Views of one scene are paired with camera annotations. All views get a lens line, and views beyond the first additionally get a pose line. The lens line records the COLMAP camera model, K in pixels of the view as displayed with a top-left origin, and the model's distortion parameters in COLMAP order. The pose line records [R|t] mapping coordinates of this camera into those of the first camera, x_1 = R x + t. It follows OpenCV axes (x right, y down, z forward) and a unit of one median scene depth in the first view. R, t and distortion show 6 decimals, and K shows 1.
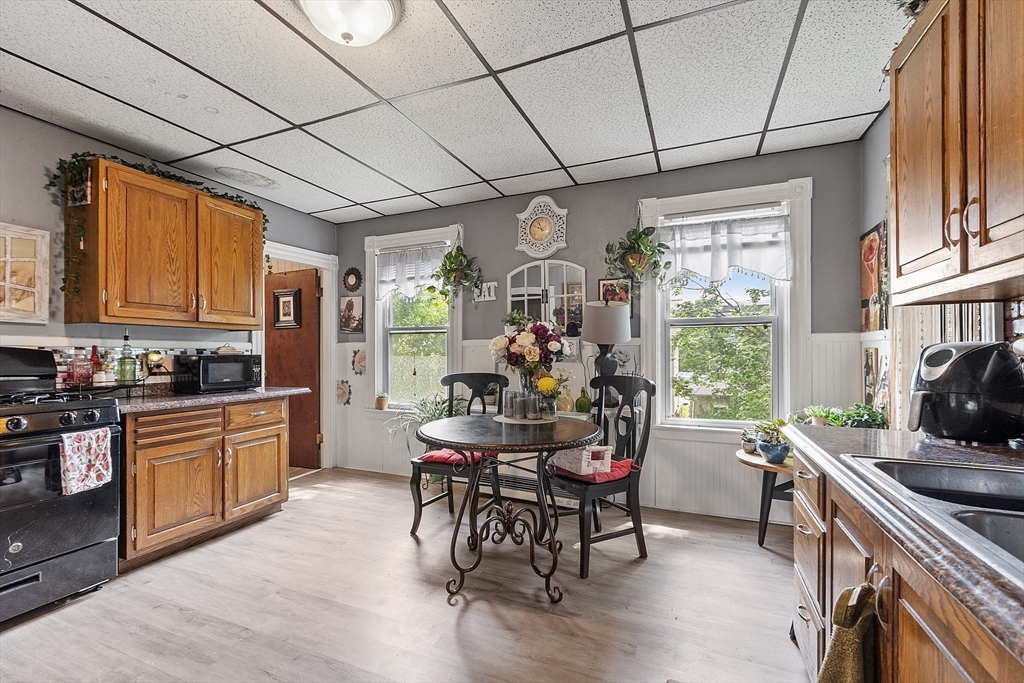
lens RADIAL K [[460.3, 0, 481.6], [0, 460.3, 356.8], [0, 0, 1]] dist [0.005127, 0.000668]
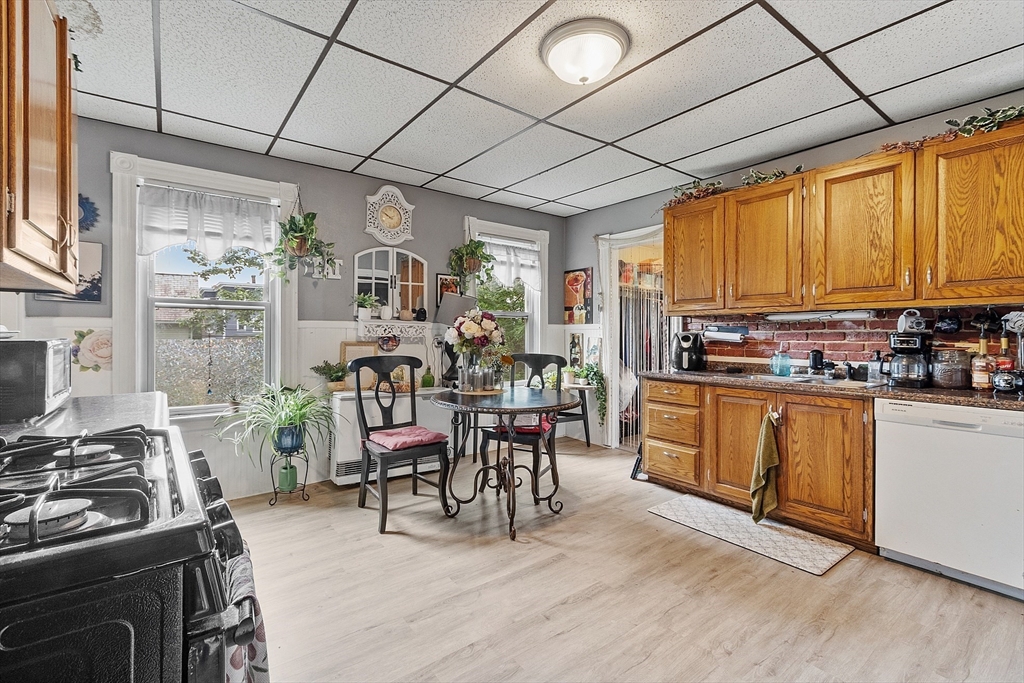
lens RADIAL K [[460.3, 0, 508.4], [0, 460.3, 337.4], [0, 0, 1]] dist [0.005127, 0.000668]
pose [[0.468436, 0.004994, 0.883483, -0.656395], [0.015242, 0.999790, -0.013733, 0.013457], [-0.883366, 0.019900, 0.468261, 0.273546]]
